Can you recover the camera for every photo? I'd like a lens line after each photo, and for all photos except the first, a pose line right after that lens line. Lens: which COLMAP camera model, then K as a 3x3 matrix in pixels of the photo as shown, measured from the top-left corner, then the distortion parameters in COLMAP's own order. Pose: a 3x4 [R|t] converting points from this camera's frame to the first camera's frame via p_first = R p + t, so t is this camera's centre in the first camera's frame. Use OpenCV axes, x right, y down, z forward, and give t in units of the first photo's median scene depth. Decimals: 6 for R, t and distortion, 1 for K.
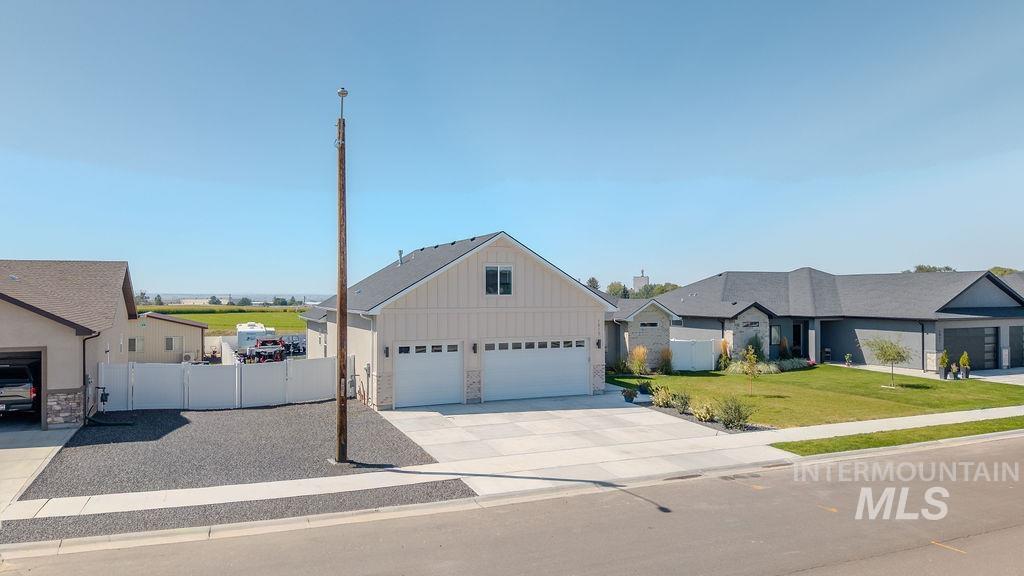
lens RADIAL K [[682.1, 0, 512.0], [0, 682.1, 288.0], [0, 0, 1]] dist [0.012291, -0.003606]
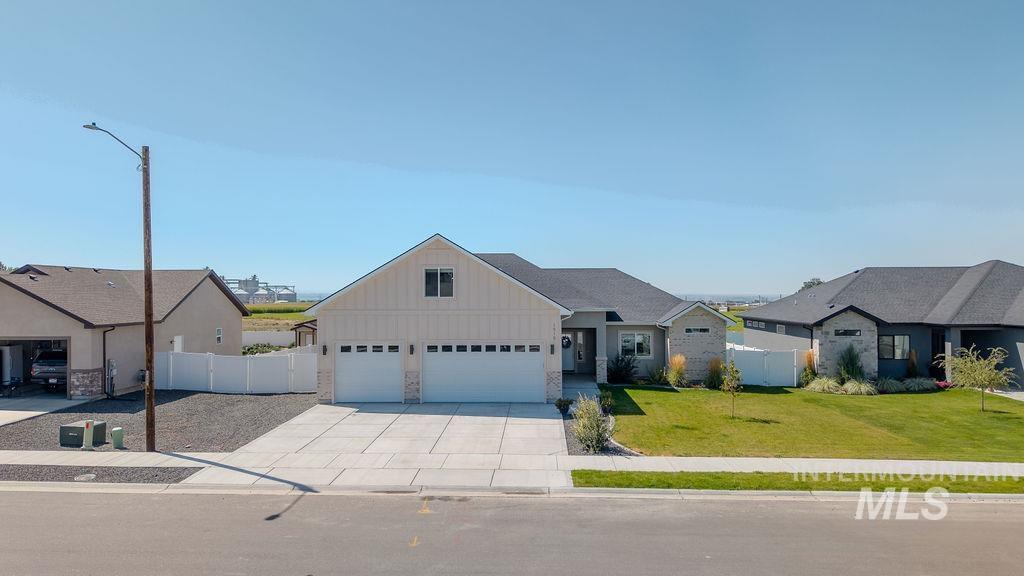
lens RADIAL K [[682.1, 0, 512.0], [0, 682.1, 288.0], [0, 0, 1]] dist [0.012291, -0.003606]
pose [[0.900114, -0.006007, -0.435612, 0.515279], [0.005473, 0.999982, -0.002480, -0.000229], [0.435619, -0.000152, 0.900131, 0.142936]]
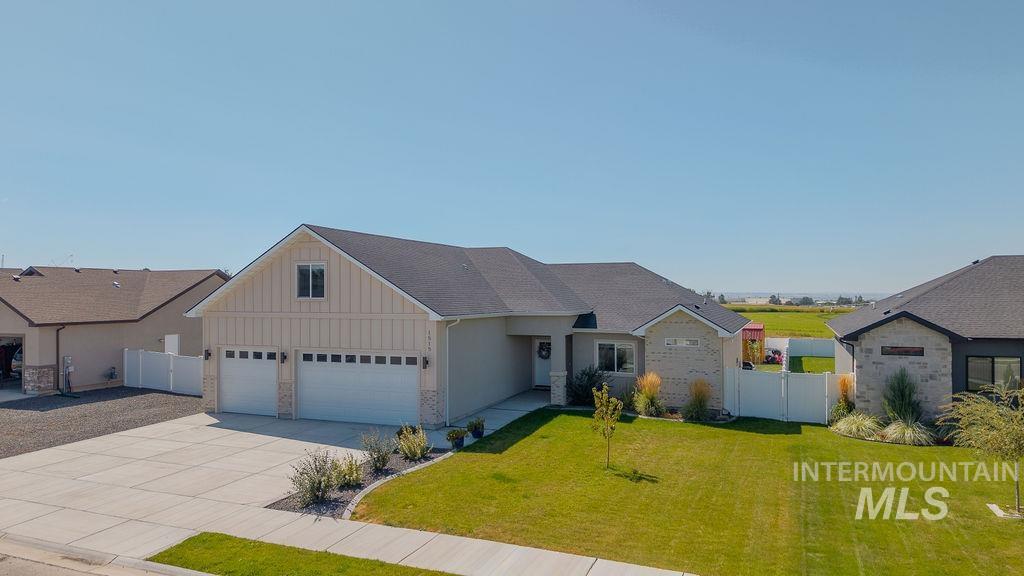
lens RADIAL K [[688.8, 0, 512.0], [0, 688.8, 288.0], [0, 0, 1]] dist [-0.002214, -0.002336]
pose [[0.700938, -0.005958, -0.713198, 0.786700], [0.006827, 0.999975, -0.001644, 0.000480], [0.713190, -0.003717, 0.700961, 0.567462]]
